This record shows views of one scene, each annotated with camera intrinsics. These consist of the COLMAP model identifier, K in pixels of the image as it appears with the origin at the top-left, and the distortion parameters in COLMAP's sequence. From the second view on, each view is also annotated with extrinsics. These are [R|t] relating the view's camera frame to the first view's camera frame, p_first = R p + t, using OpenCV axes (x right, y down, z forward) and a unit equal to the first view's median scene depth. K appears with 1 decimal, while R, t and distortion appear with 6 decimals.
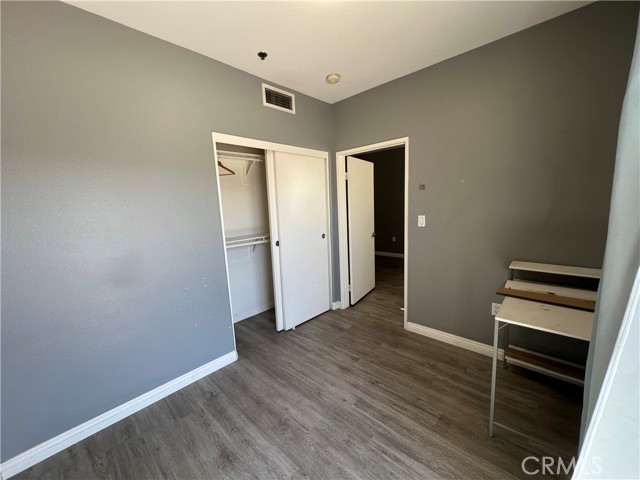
lens RADIAL K [[256.8, 0, 320.8], [0, 256.8, 240.0], [0, 0, 1]] dist [0.001371, 0.000736]
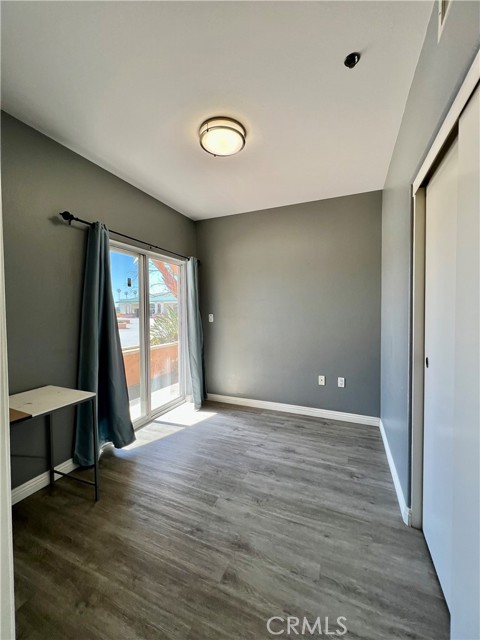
lens RADIAL K [[256.8, 0, 240.5], [0, 256.8, 319.5], [0, 0, 1]] dist [0.001371, 0.000736]
pose [[-0.941476, 0.058805, -0.331910, 0.313109], [-0.001325, 0.984012, 0.178098, -0.193695], [0.337077, 0.168115, -0.926346, 1.714899]]
